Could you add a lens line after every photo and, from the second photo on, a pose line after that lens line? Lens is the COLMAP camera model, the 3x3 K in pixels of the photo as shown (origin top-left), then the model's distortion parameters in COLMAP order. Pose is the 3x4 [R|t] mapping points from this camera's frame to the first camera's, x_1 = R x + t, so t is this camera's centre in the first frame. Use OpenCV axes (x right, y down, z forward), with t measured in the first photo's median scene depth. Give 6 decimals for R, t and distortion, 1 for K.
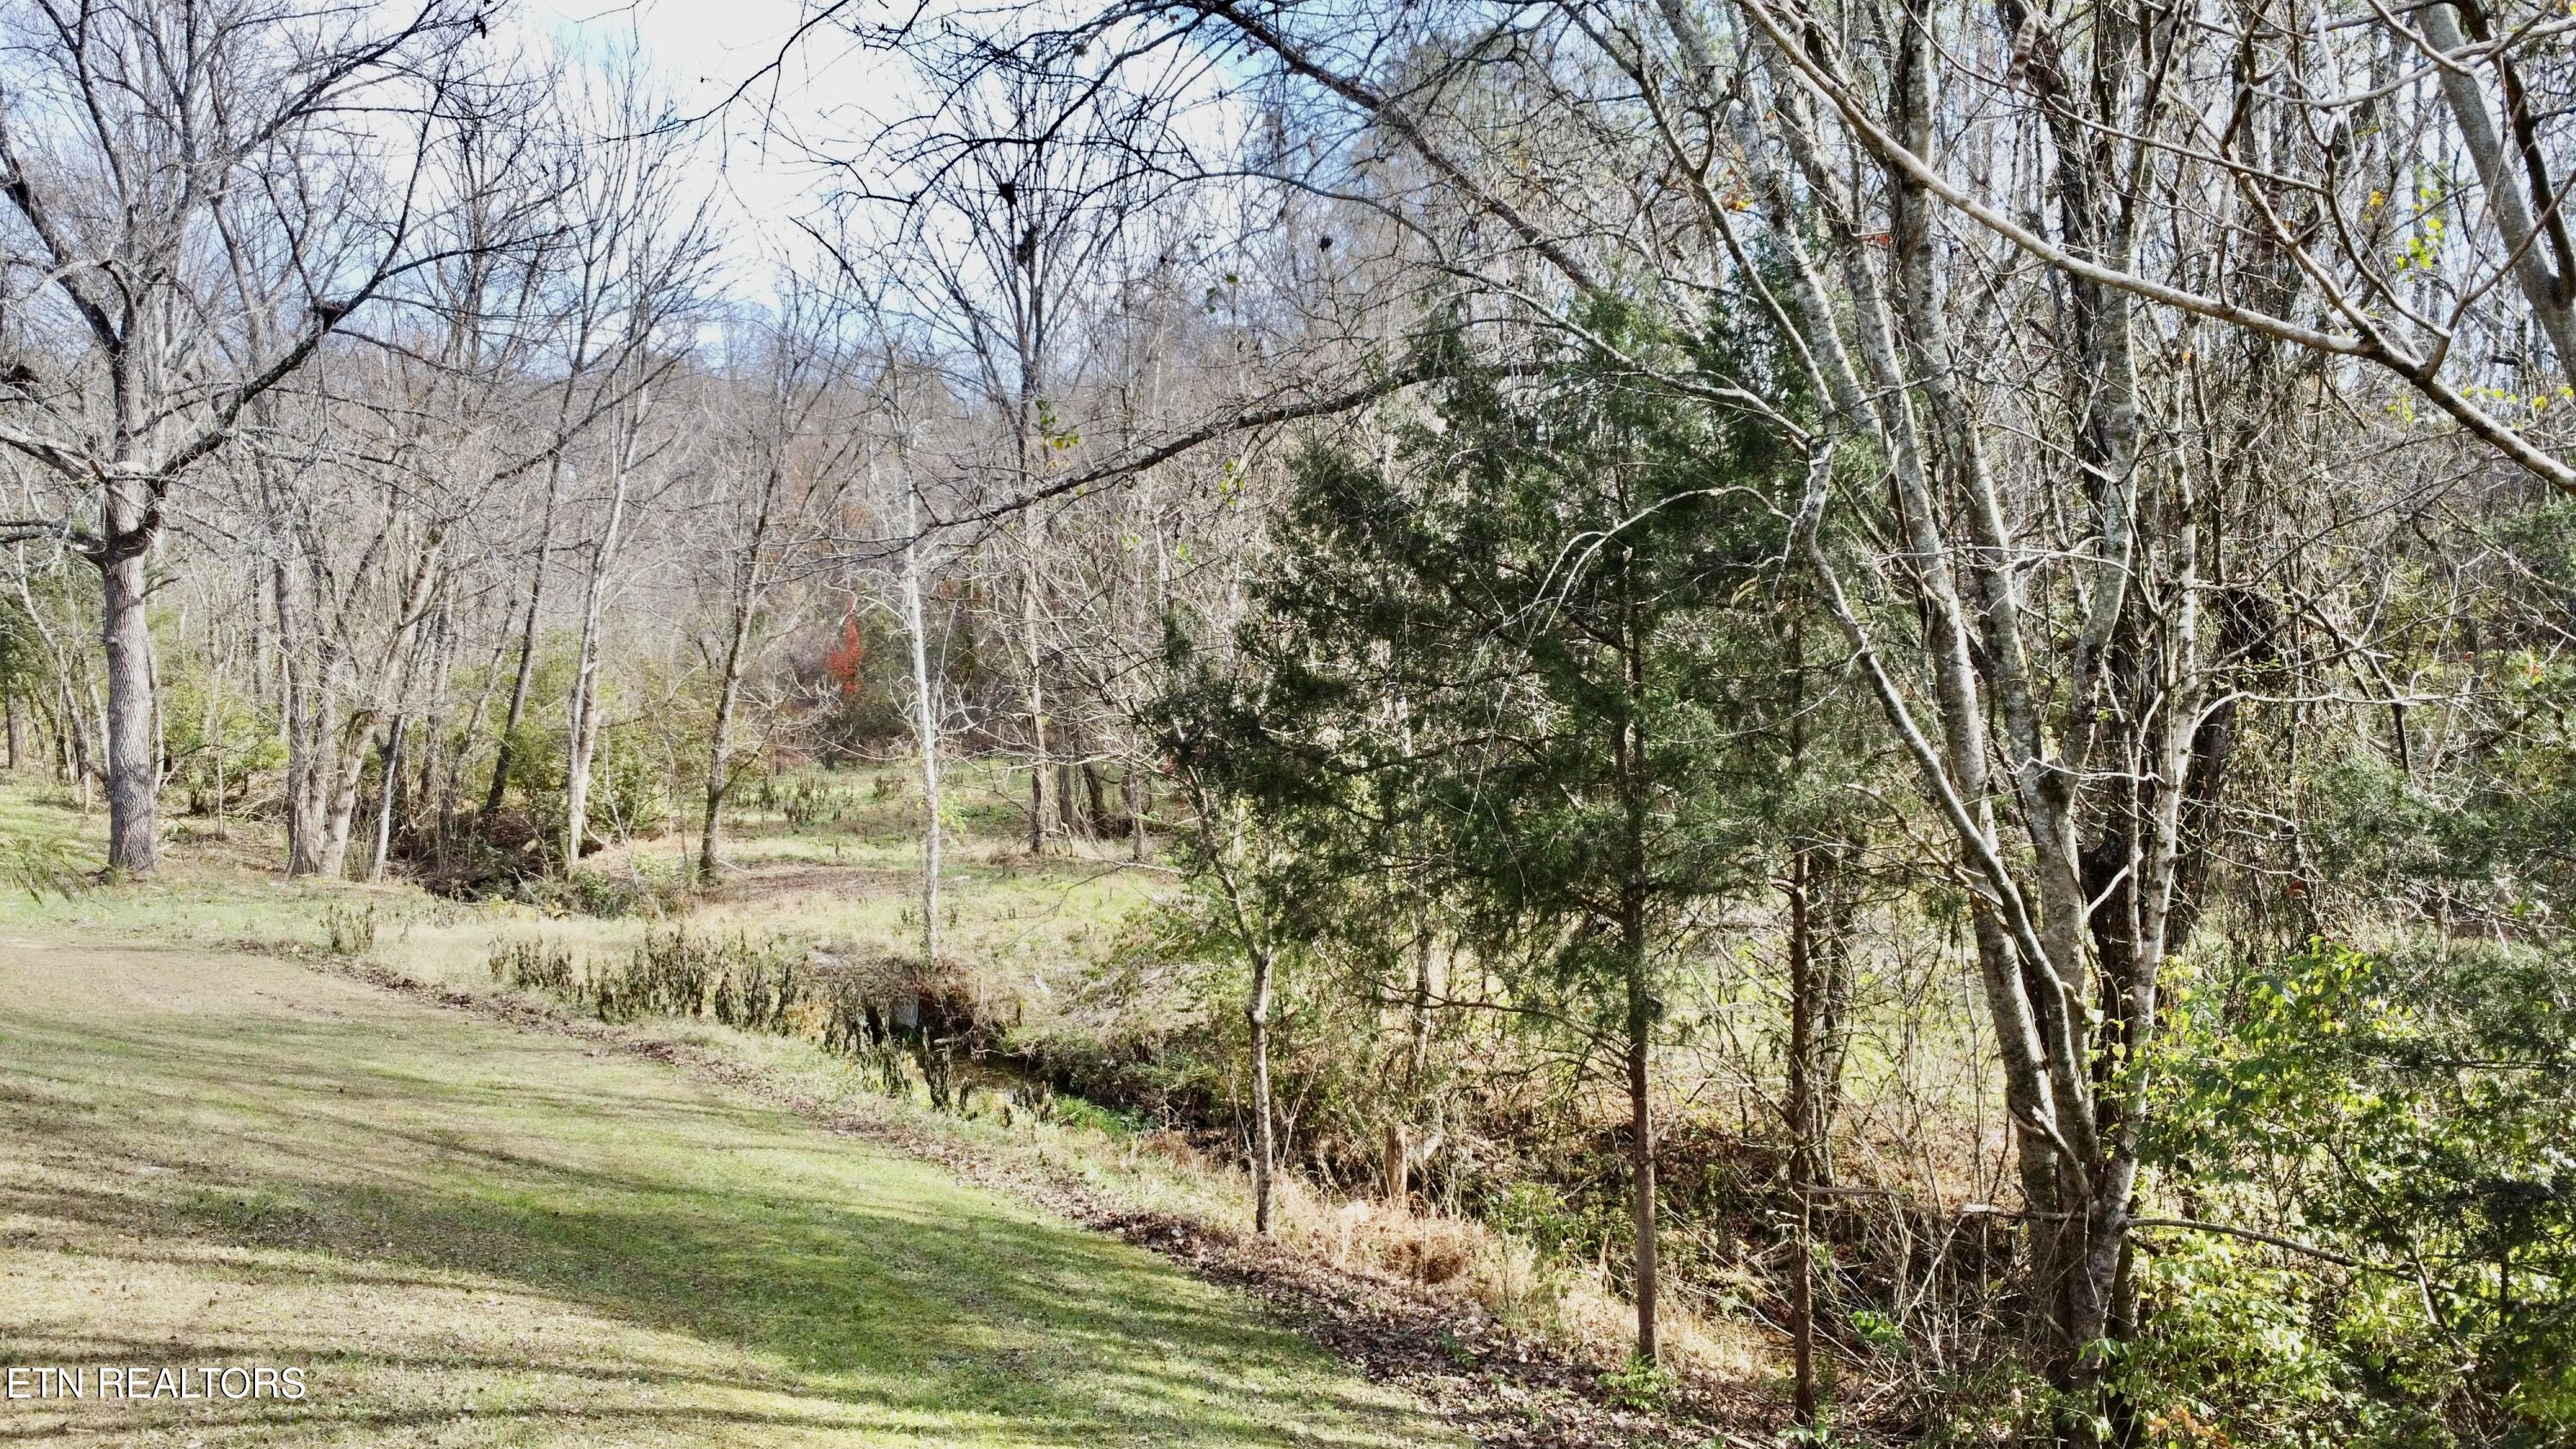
lens RADIAL K [[1950.7, 0, 1266.4], [0, 1950.7, 710.9], [0, 0, 1]] dist [0.004495, -0.005356]
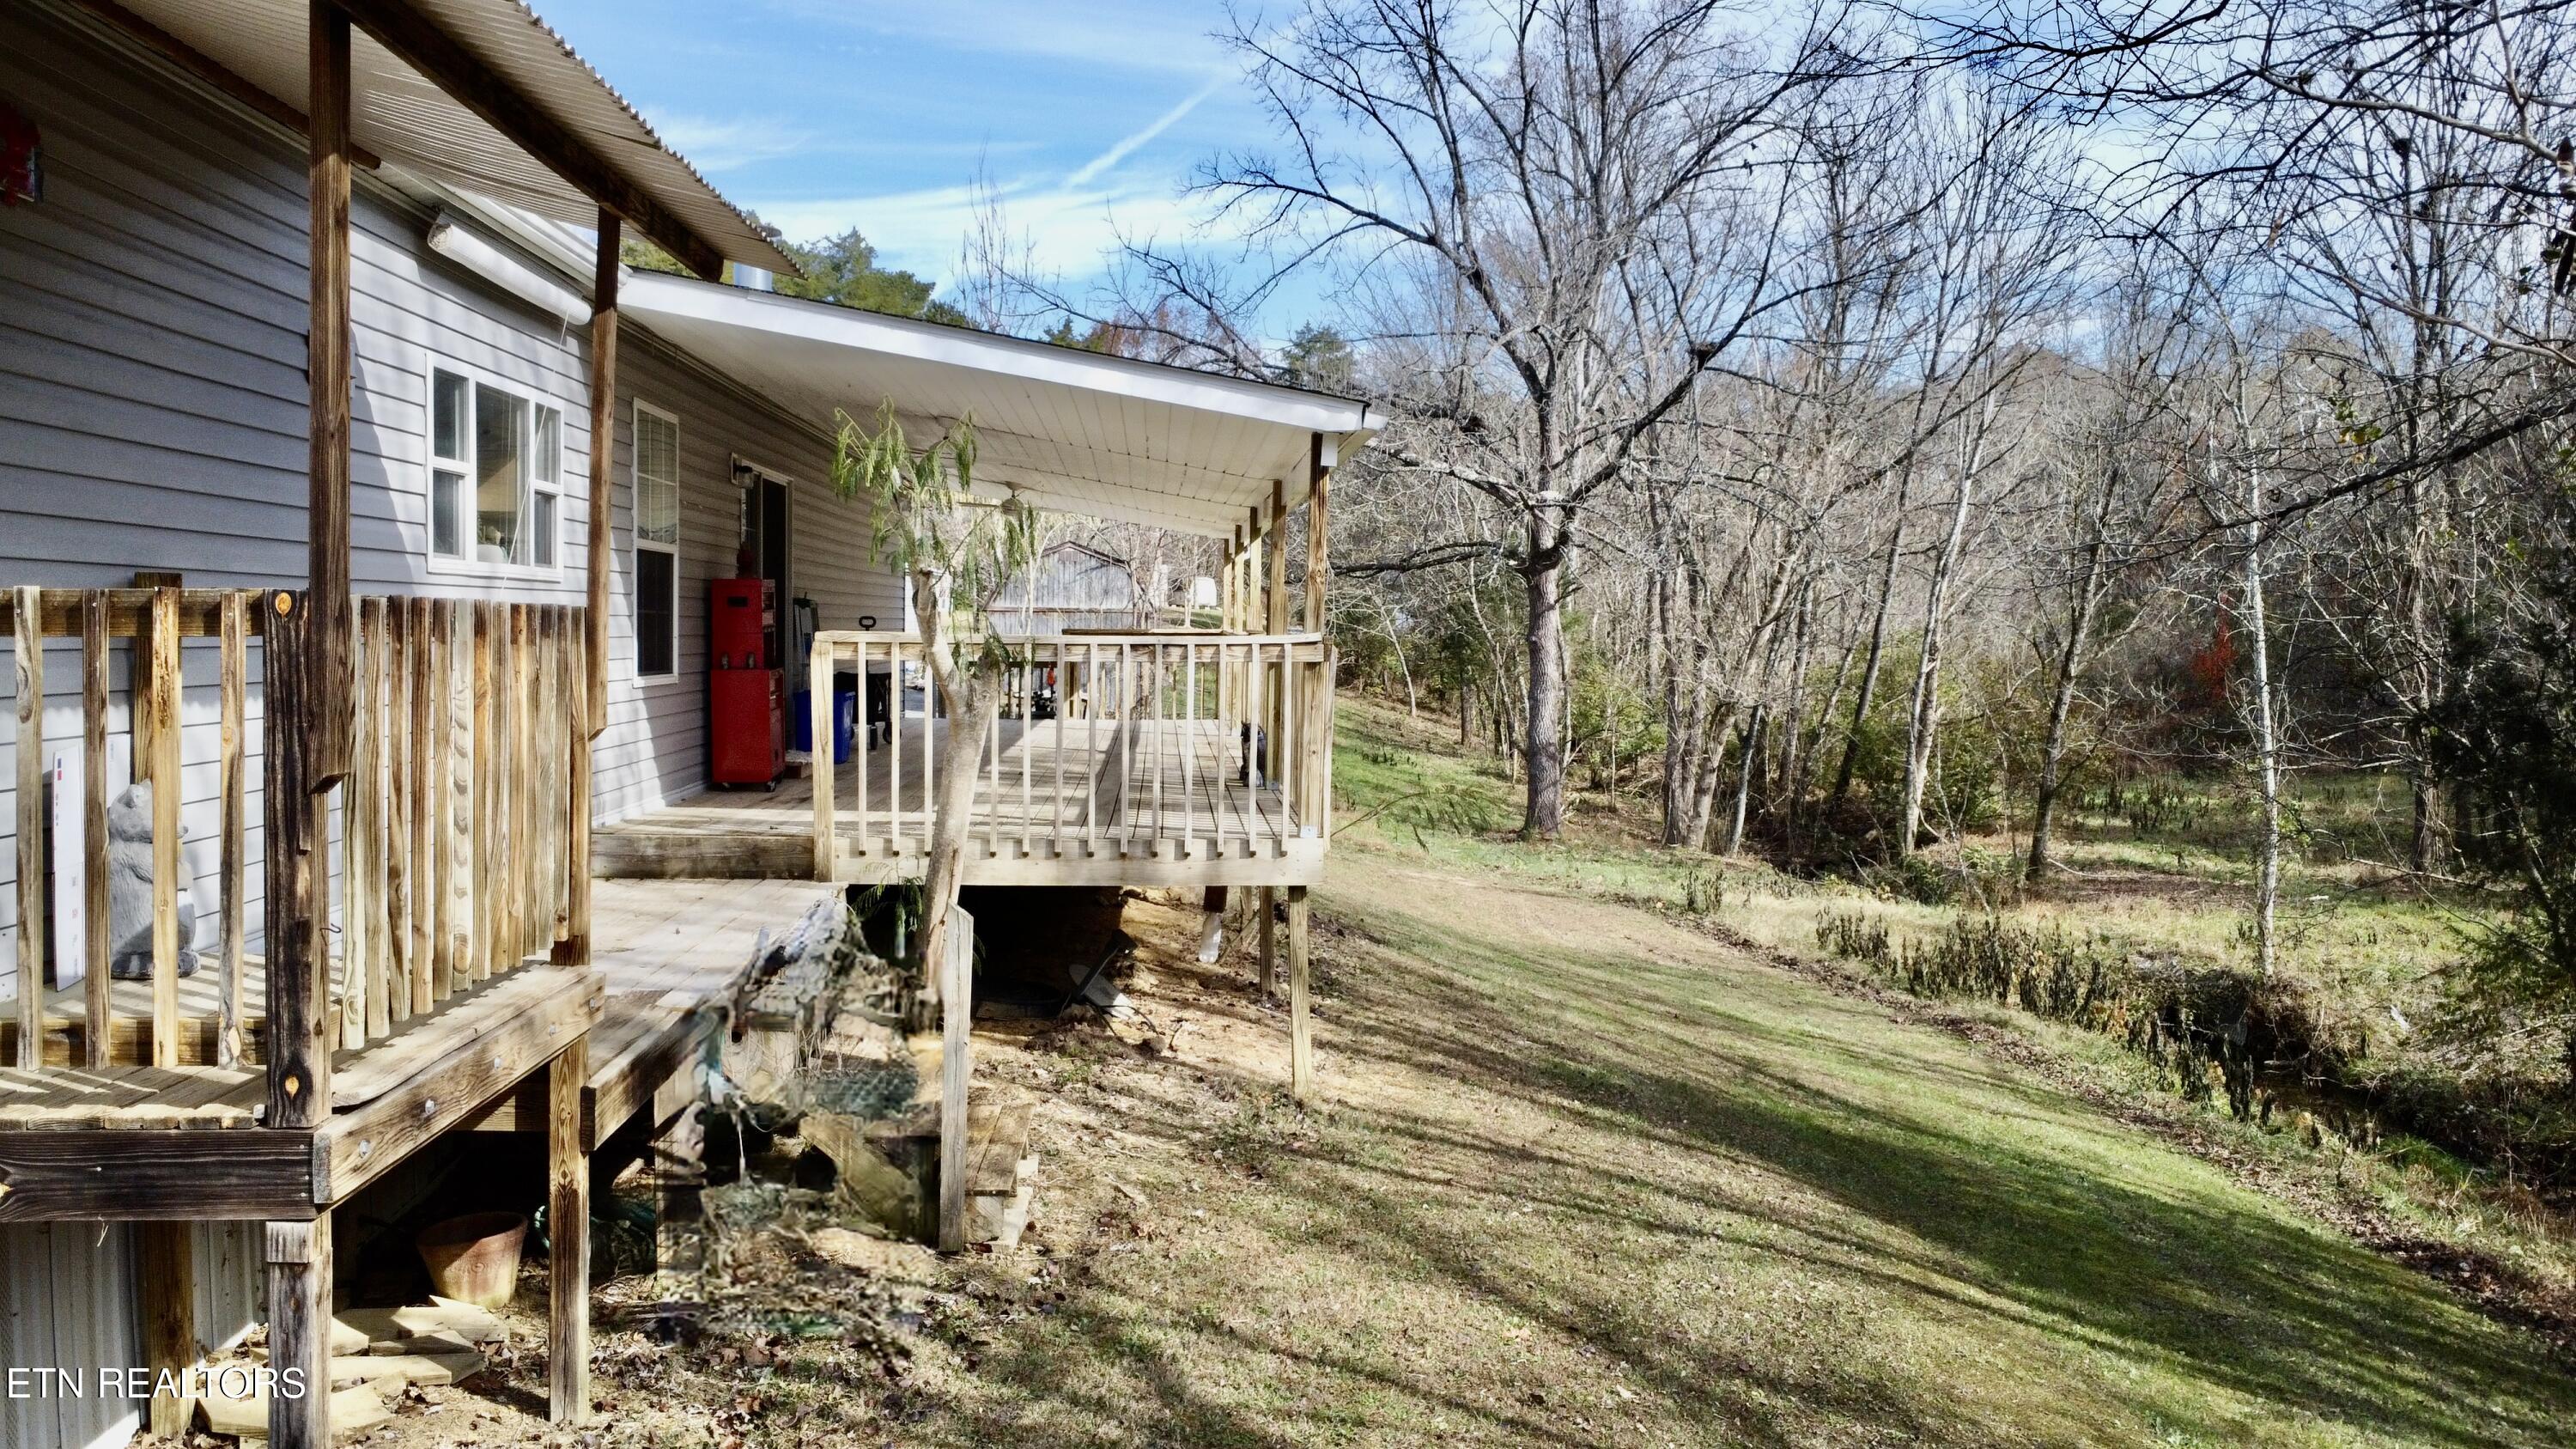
lens RADIAL K [[1950.7, 0, 1261.8], [0, 1950.7, 706.6], [0, 0, 1]] dist [0.004495, -0.005356]
pose [[0.778913, 0.024661, -0.626647, 0.035619], [-0.026339, 0.999631, 0.006600, 0.002016], [0.626579, 0.011365, 0.779275, -0.044974]]
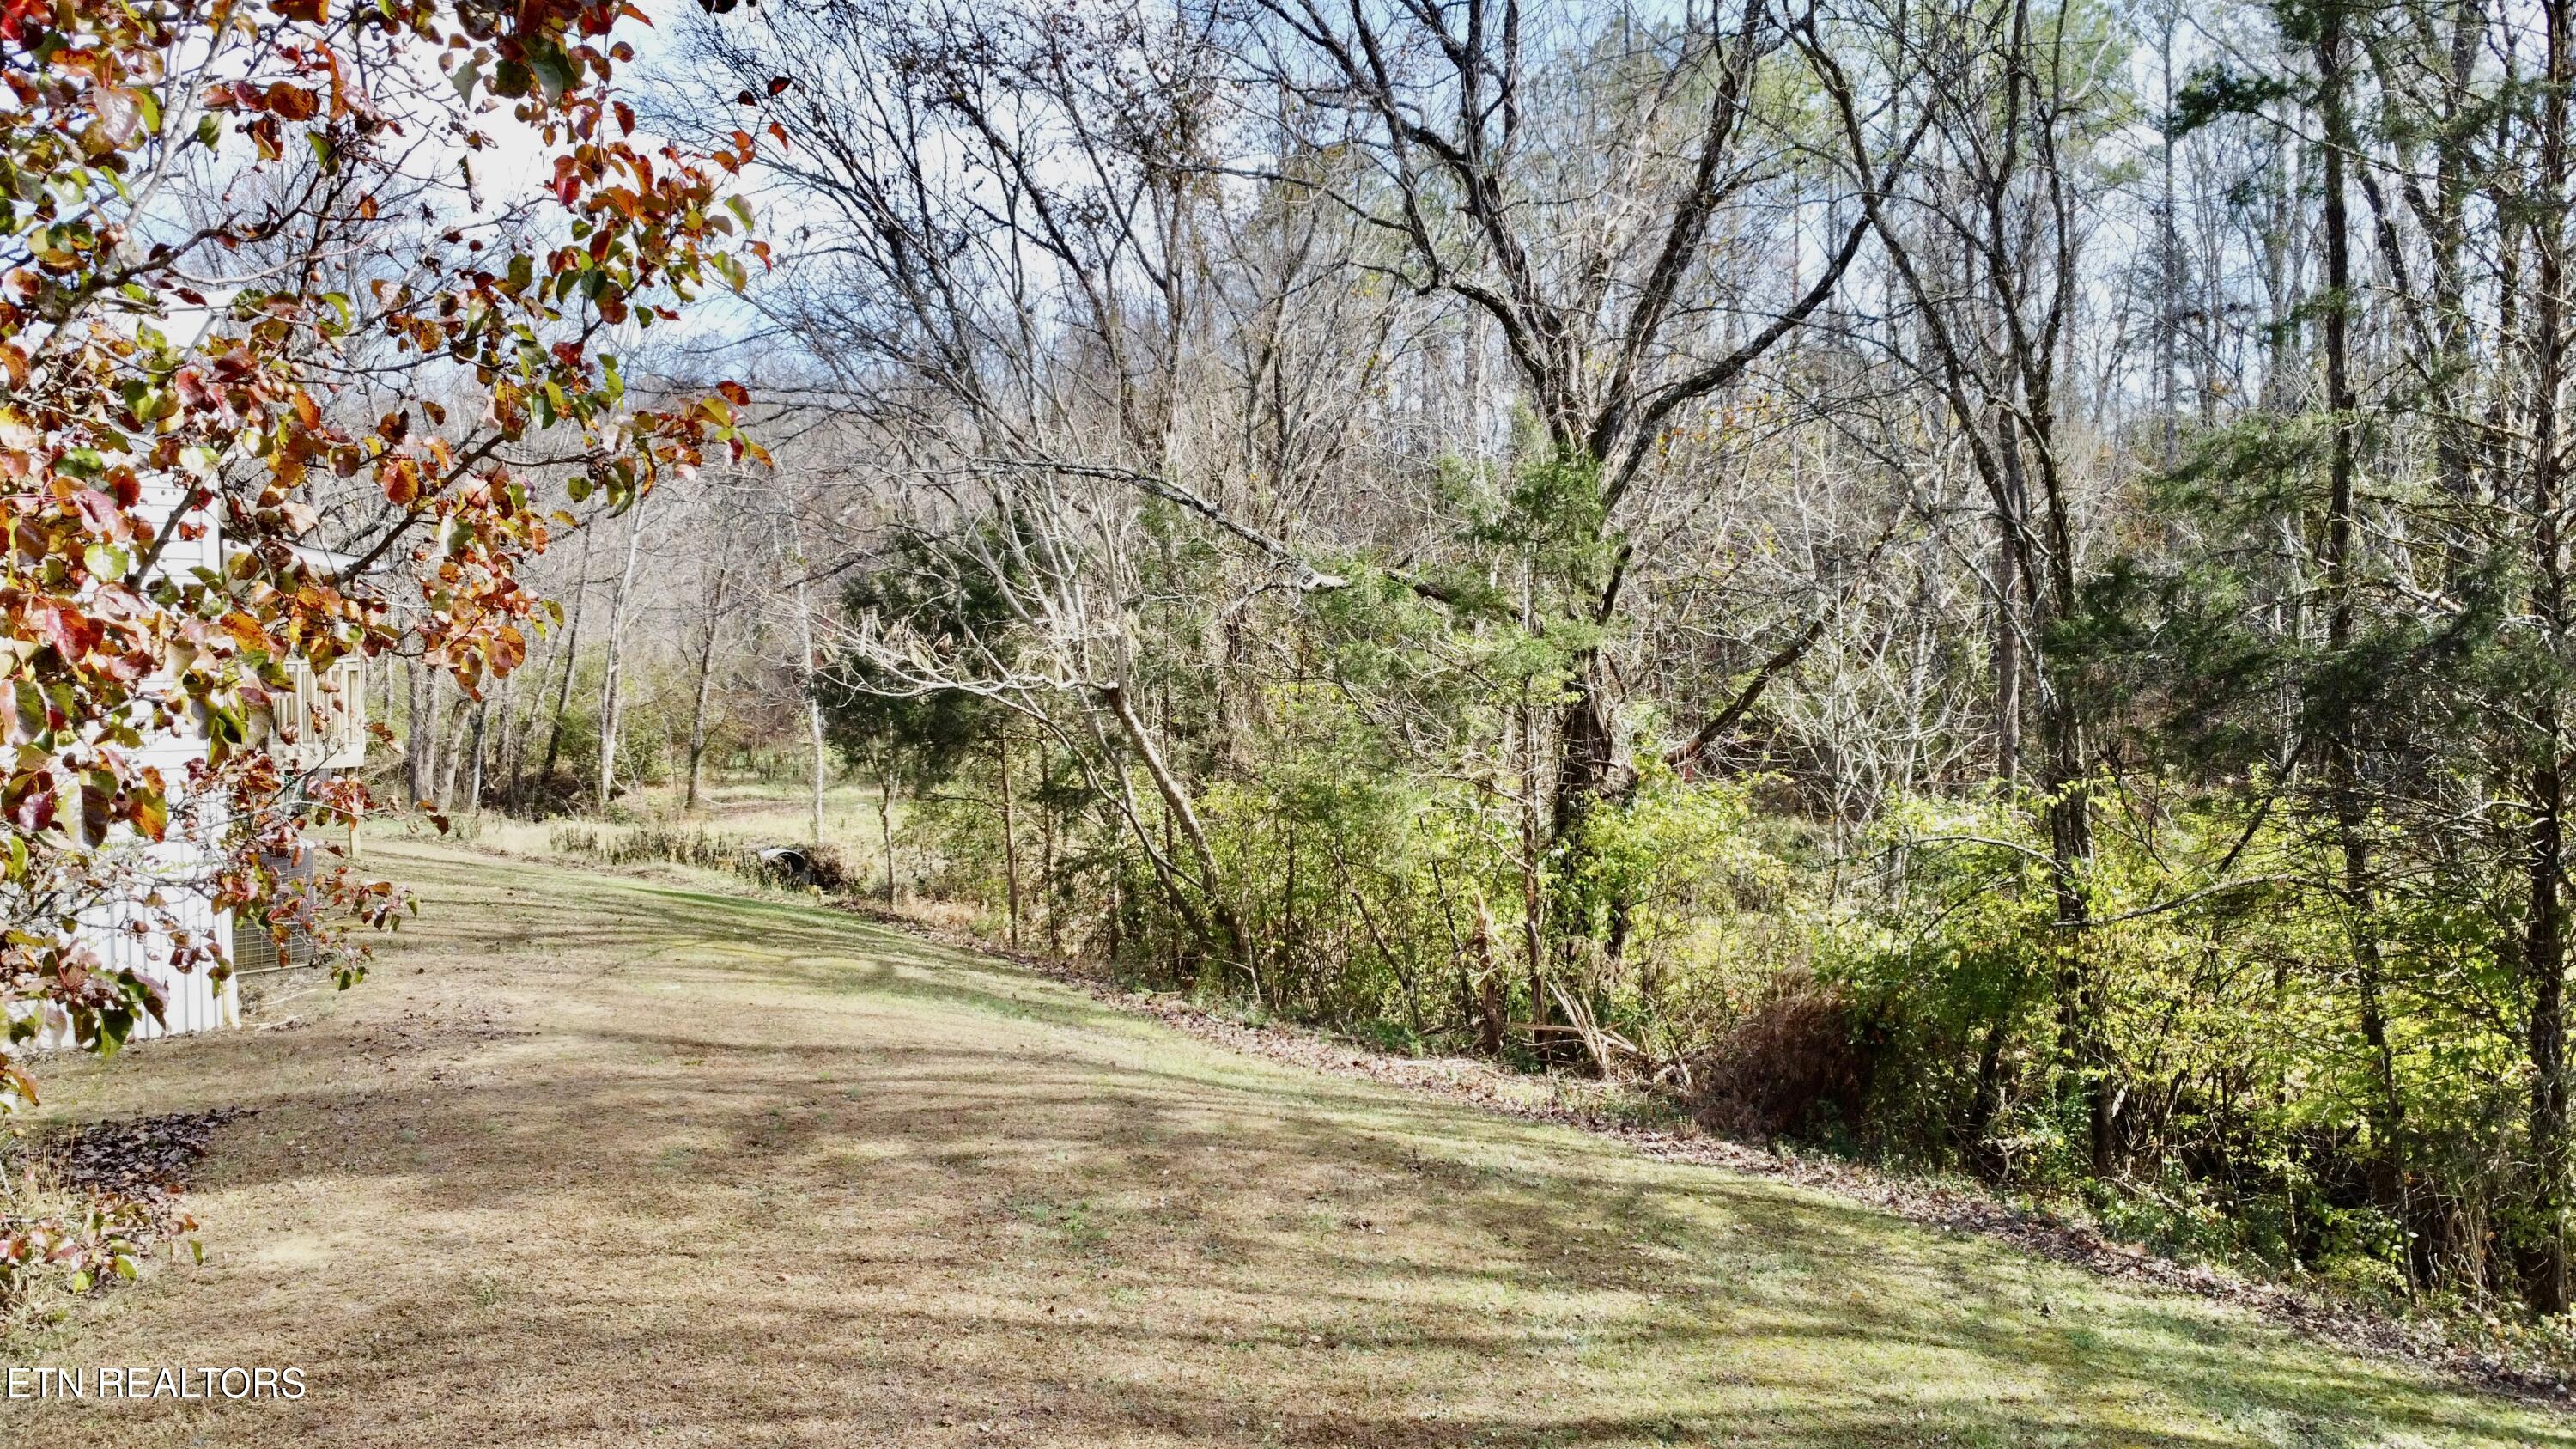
lens RADIAL K [[1950.7, 0, 1268.2], [0, 1950.7, 720.6], [0, 0, 1]] dist [0.004495, -0.005356]
pose [[0.999680, -0.012487, -0.022005, 0.210338], [0.012629, 0.999900, 0.006319, 0.016437], [0.021924, -0.006595, 0.999738, -0.541970]]
